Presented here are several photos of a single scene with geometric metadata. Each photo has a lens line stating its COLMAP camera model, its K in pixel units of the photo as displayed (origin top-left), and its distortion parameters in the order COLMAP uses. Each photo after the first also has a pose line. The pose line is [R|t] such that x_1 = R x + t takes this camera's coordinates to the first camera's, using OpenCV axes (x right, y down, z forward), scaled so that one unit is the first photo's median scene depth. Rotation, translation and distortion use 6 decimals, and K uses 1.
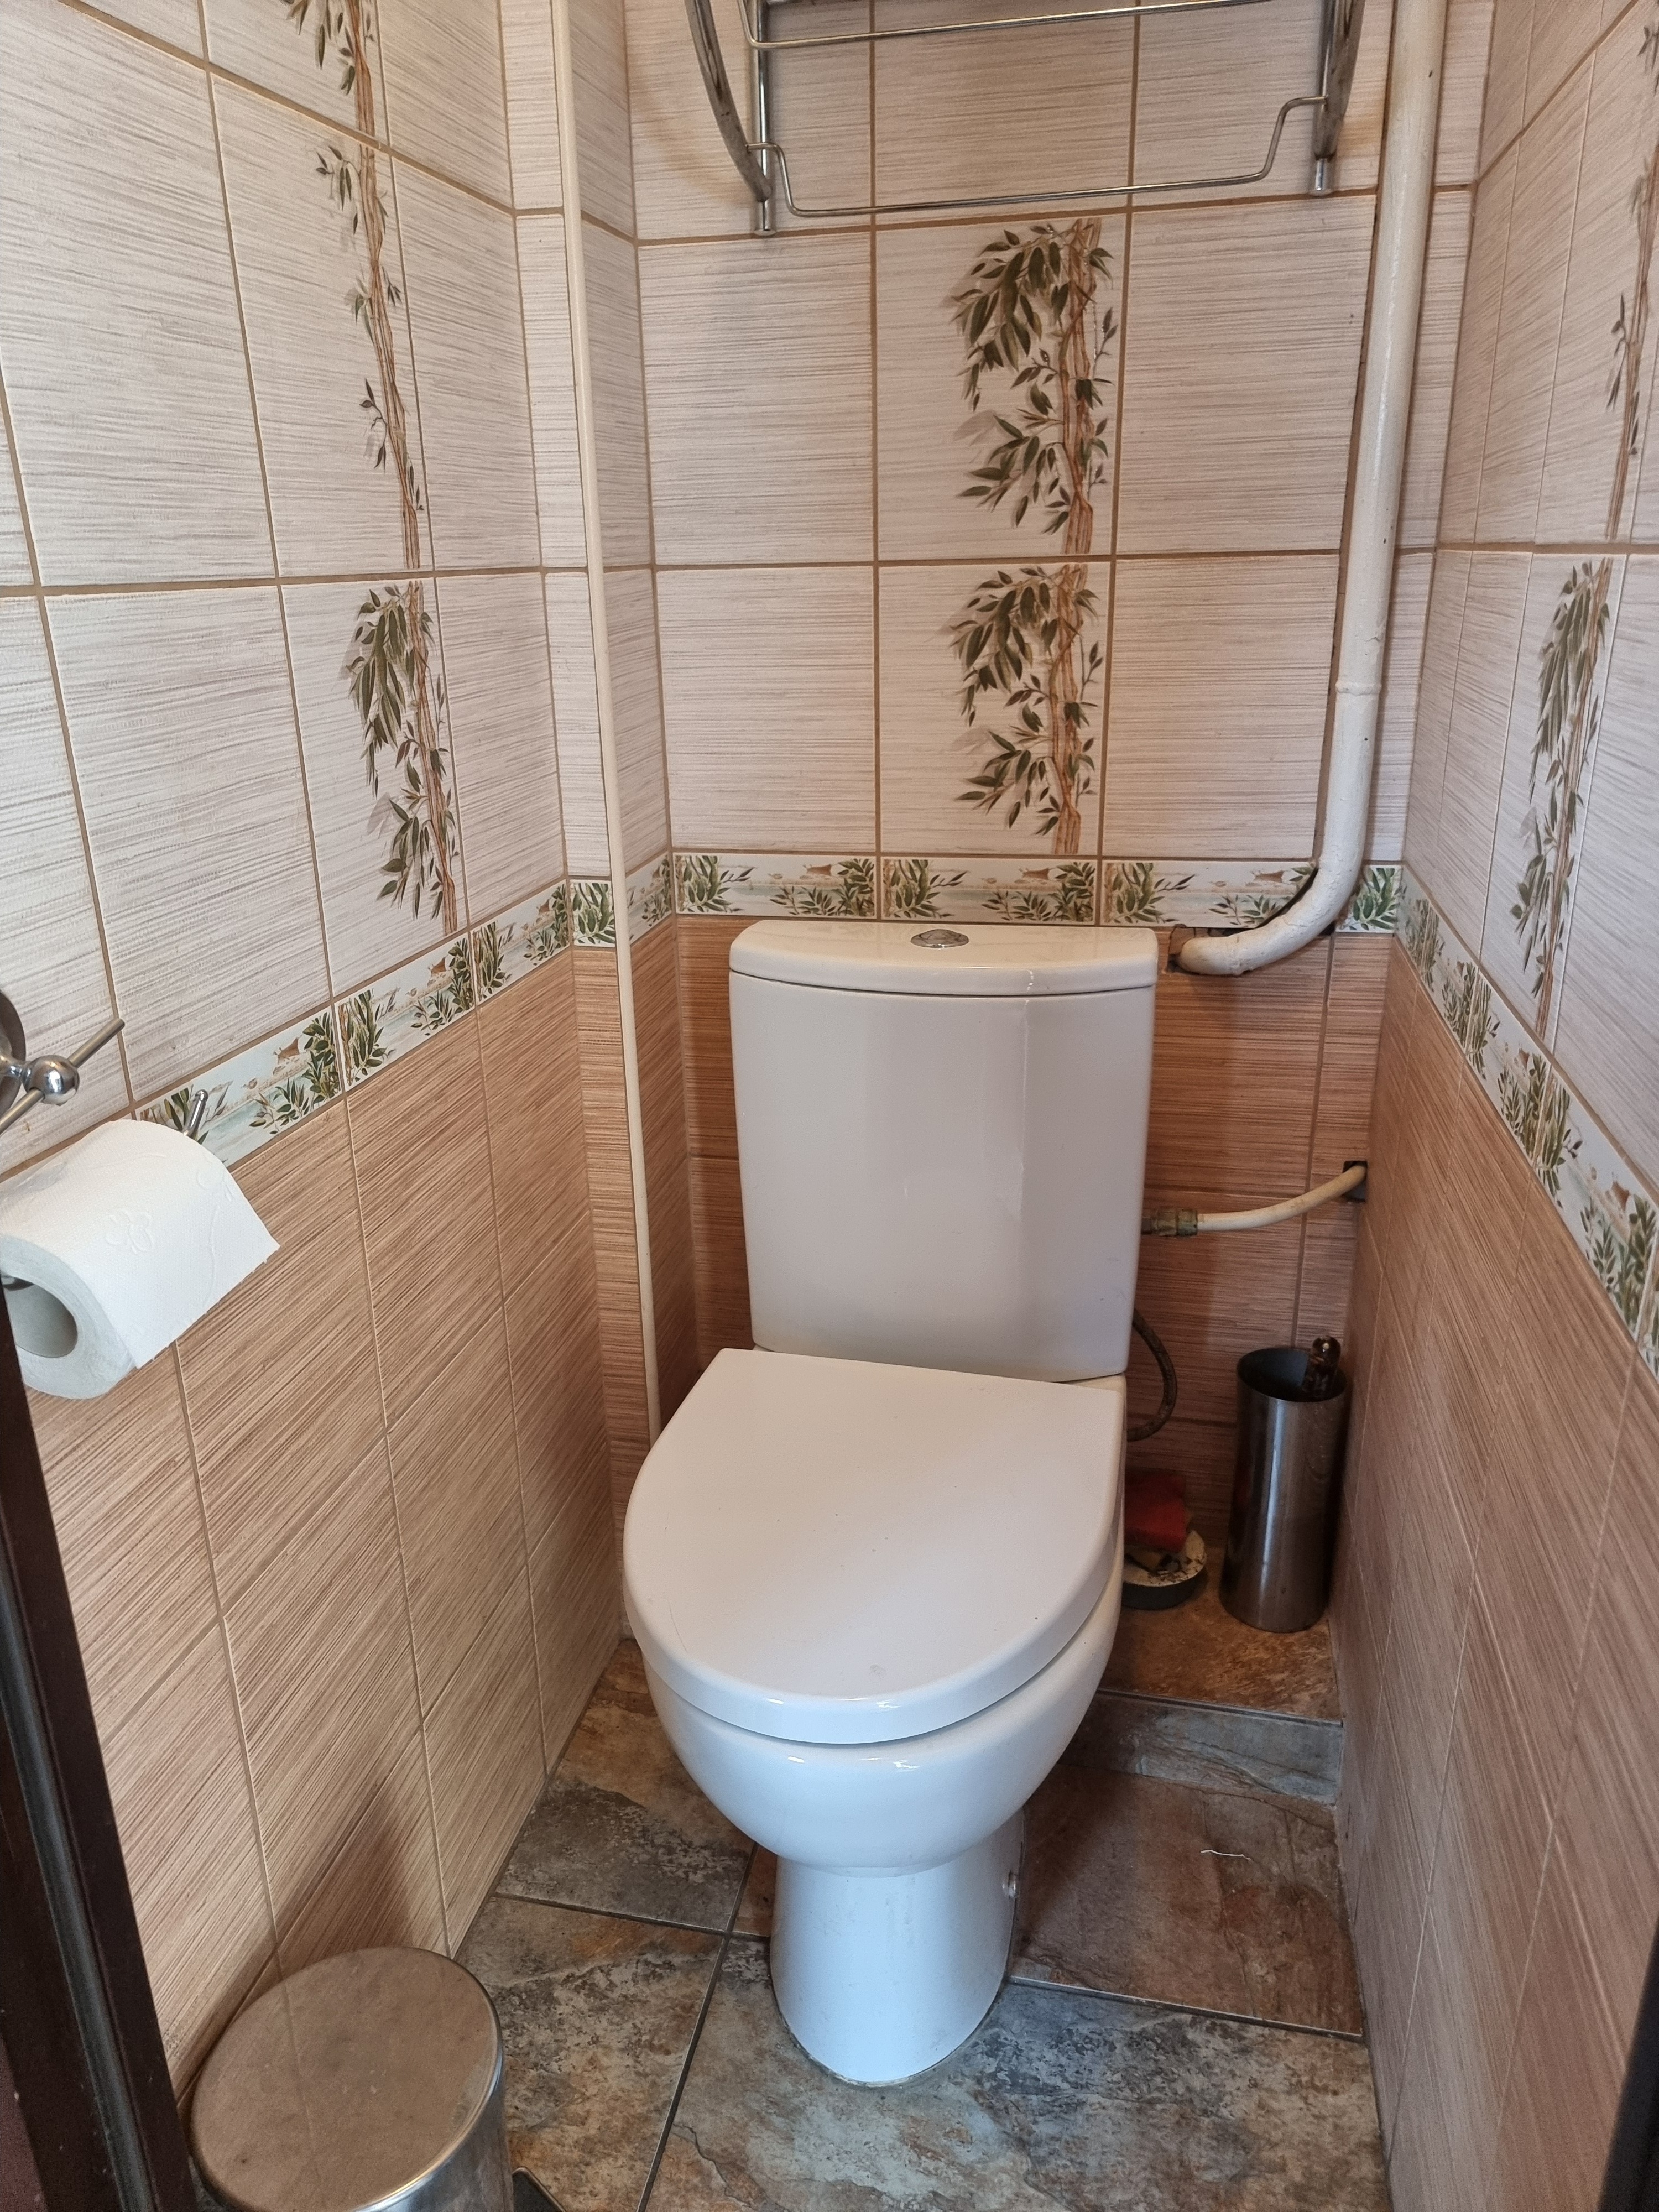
lens RADIAL K [[1539.0, 0, 826.1], [0, 1539.0, 1114.2], [0, 0, 1]] dist [0.070485, -0.052674]
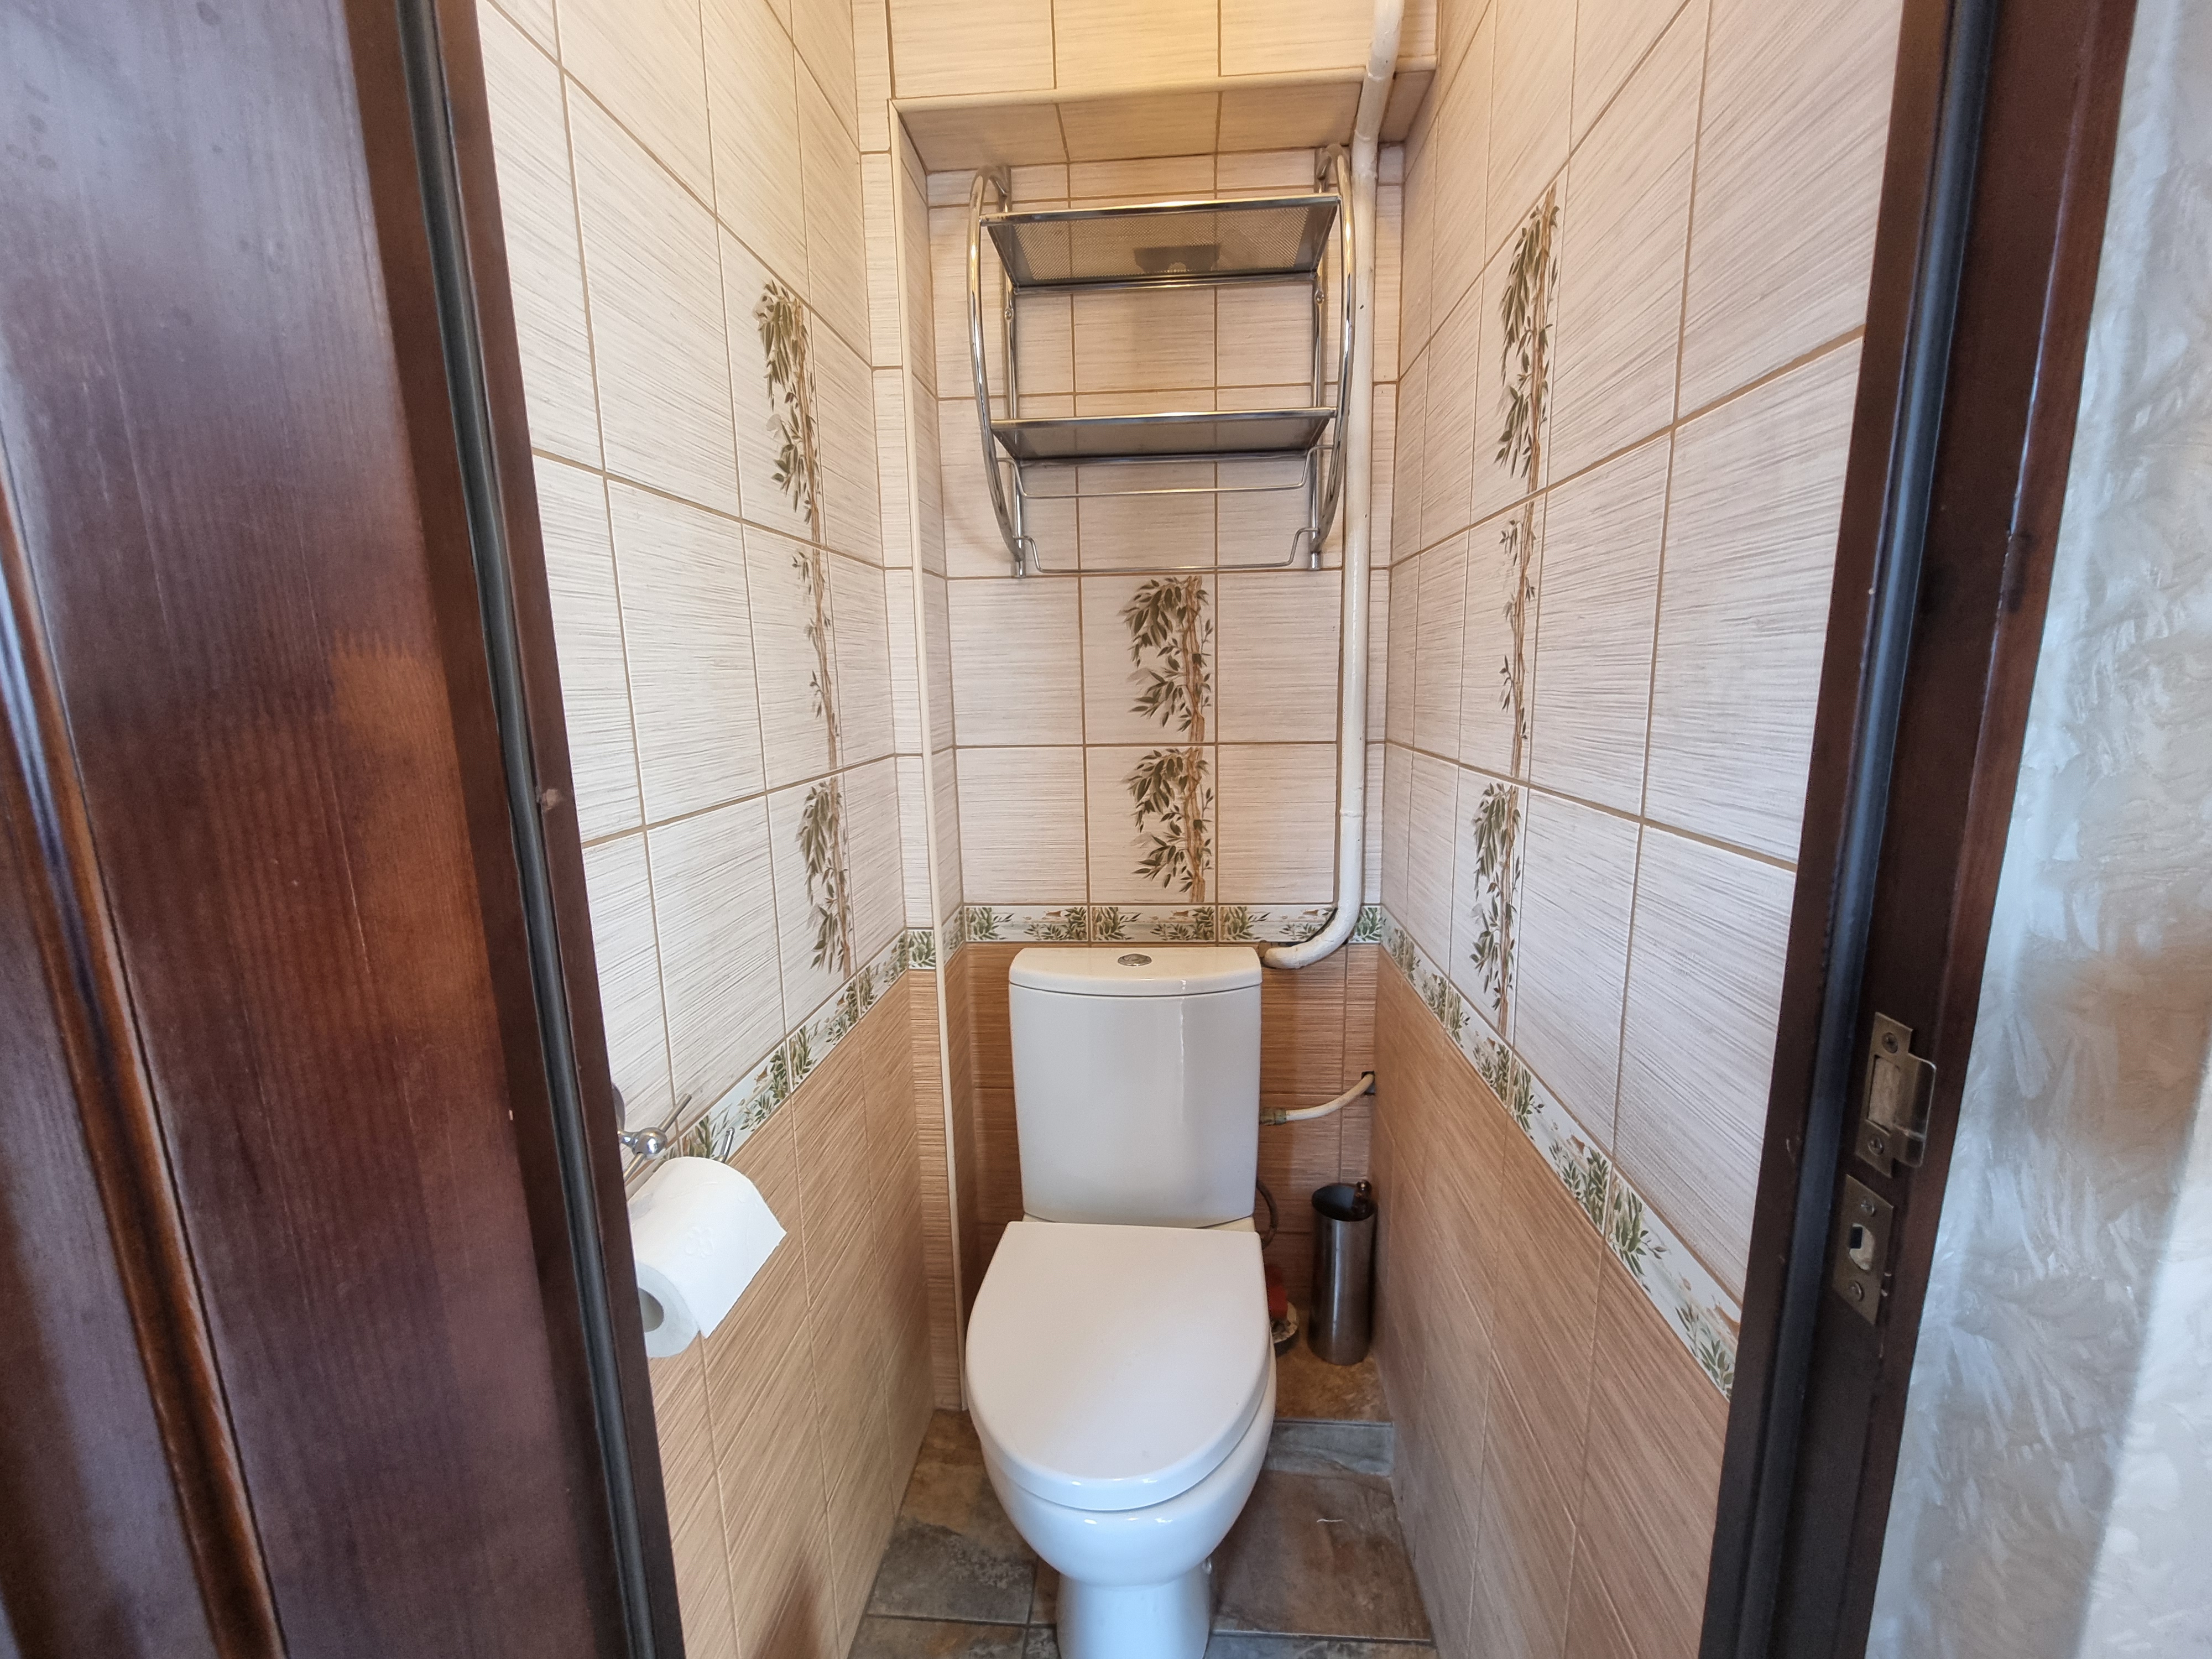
lens RADIAL K [[909.0, 0, 1119.9], [0, 909.0, 841.3], [0, 0, 1]] dist [-0.005998, 0.000491]
pose [[0.989225, -0.023885, 0.144444, -0.089379], [0.047438, 0.985668, -0.161892, -0.086802], [-0.138507, 0.167000, 0.976180, 0.001009]]
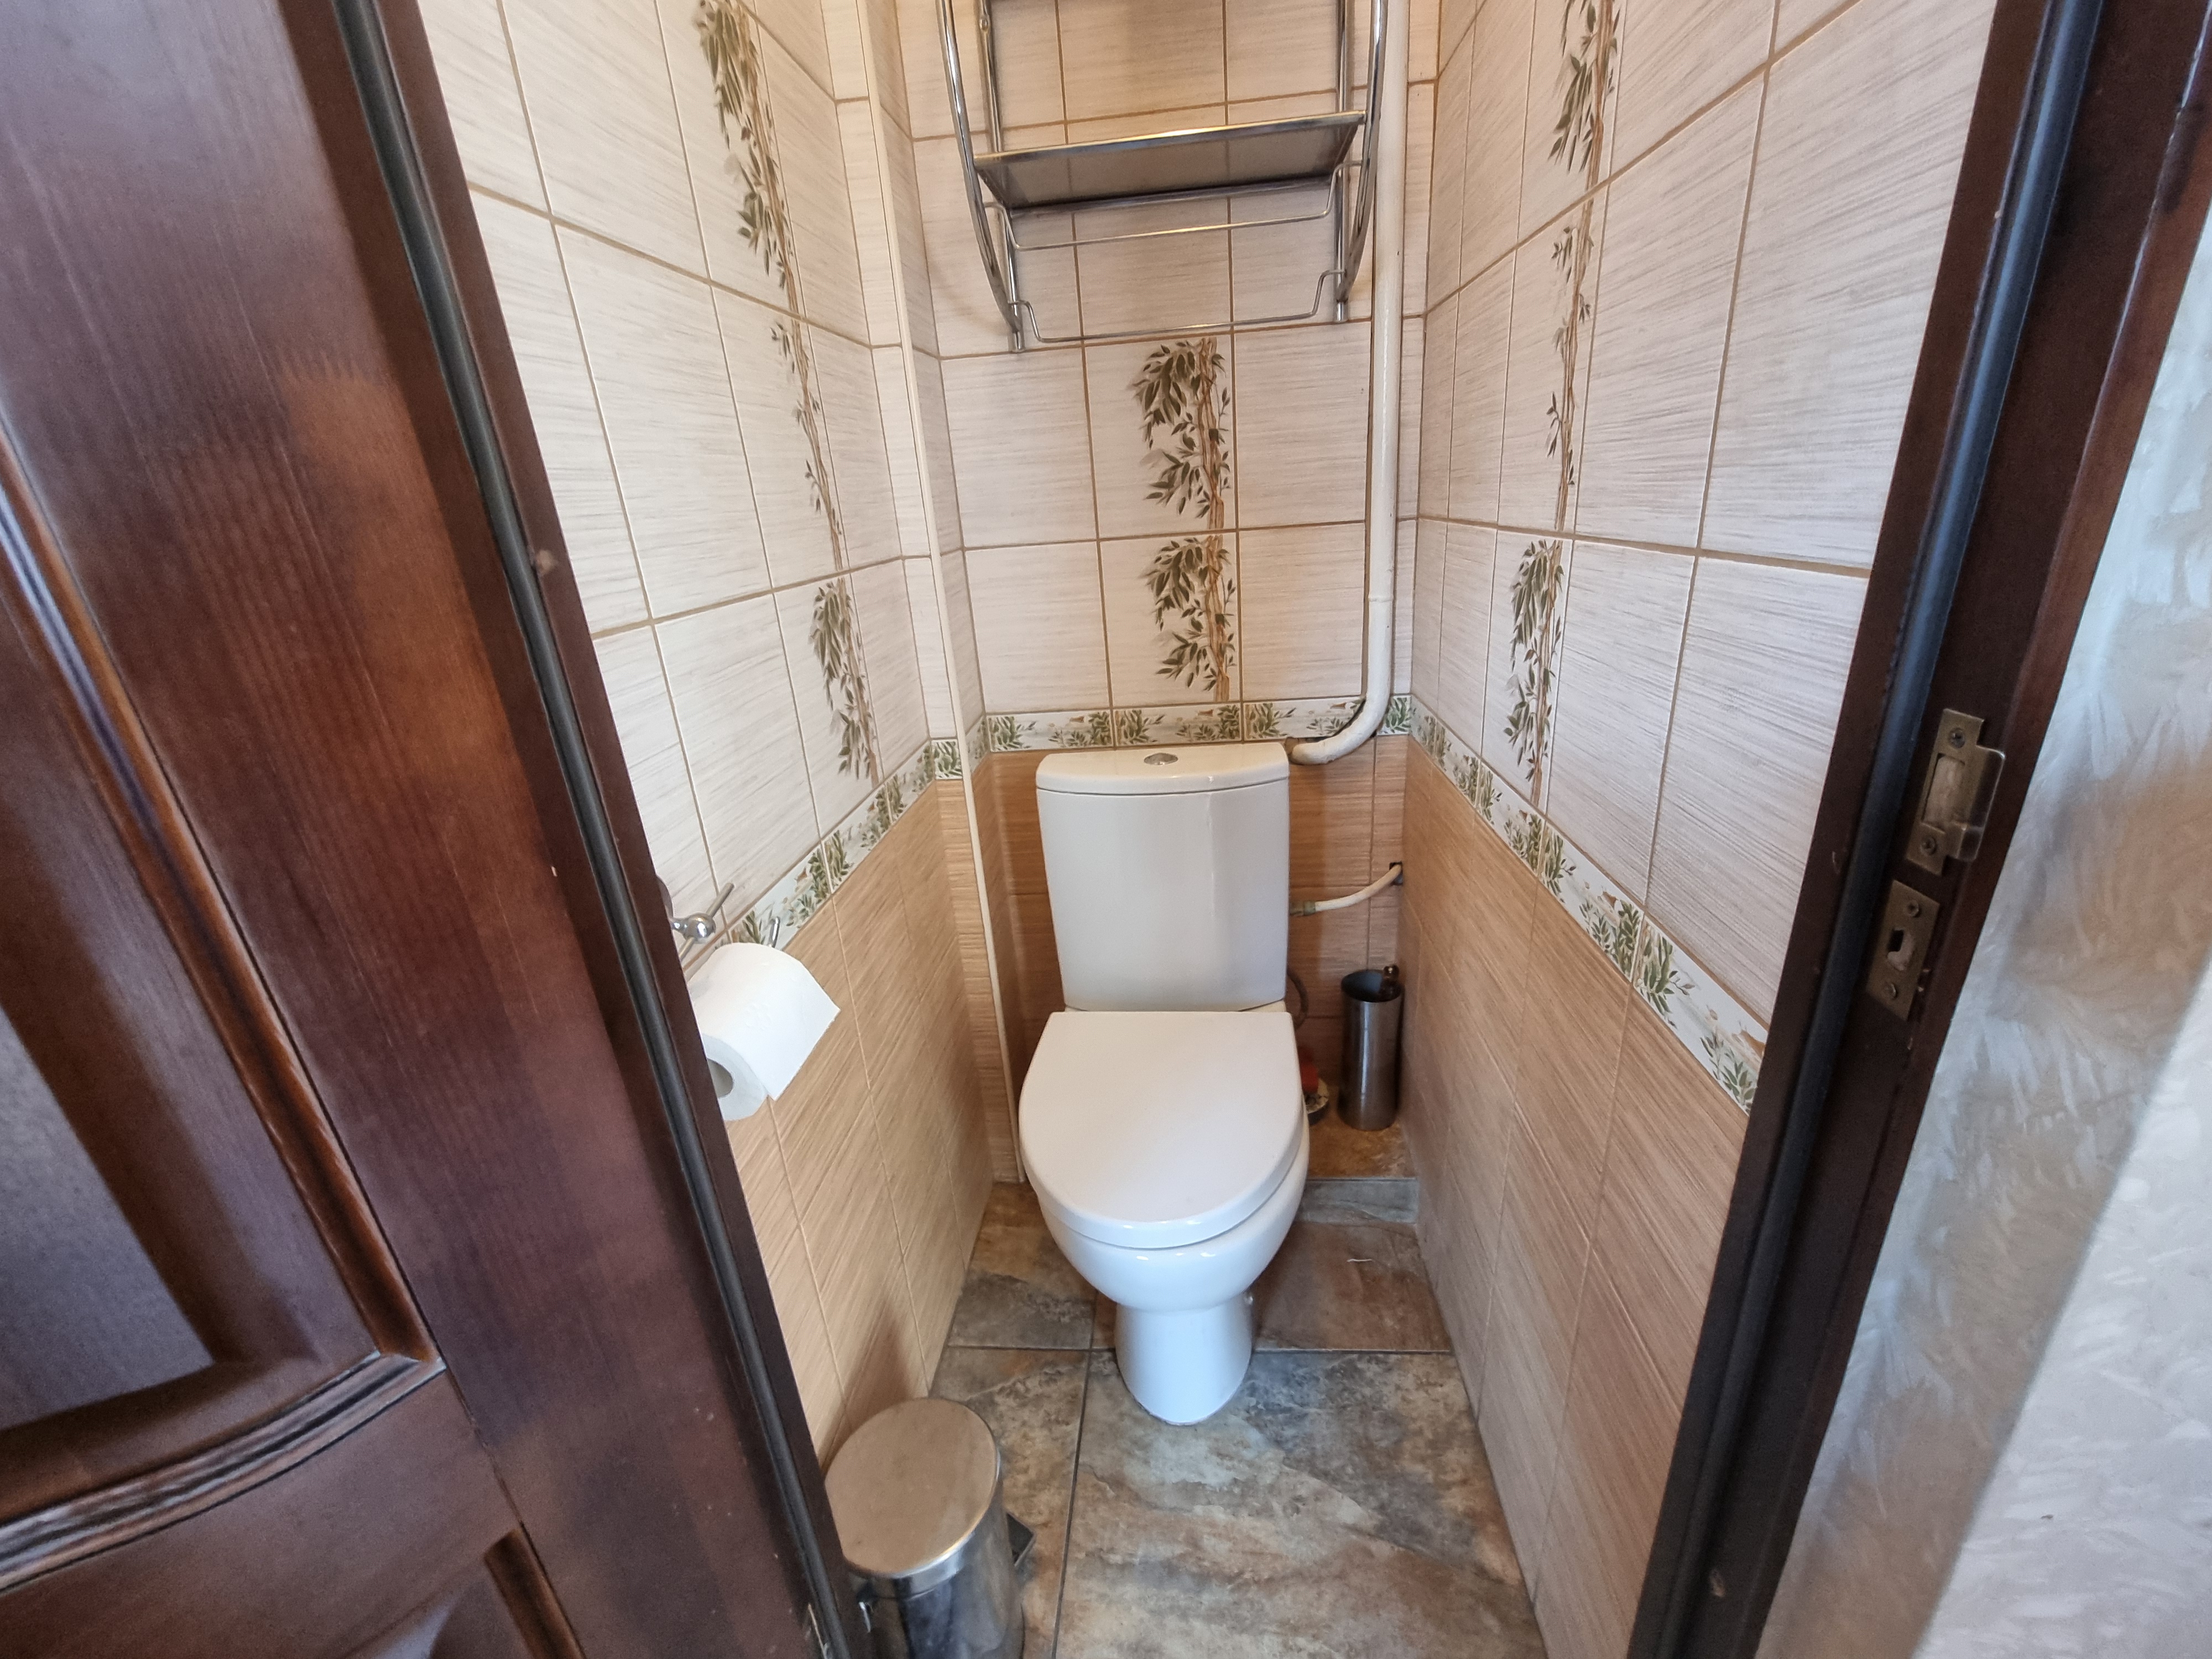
lens RADIAL K [[909.0, 0, 1120.9], [0, 909.0, 843.5], [0, 0, 1]] dist [-0.005998, 0.000491]
pose [[0.989528, -0.094567, 0.109052, -0.092113], [0.092577, 0.995436, 0.023187, -0.052410], [-0.110747, -0.012848, 0.993766, 0.014508]]
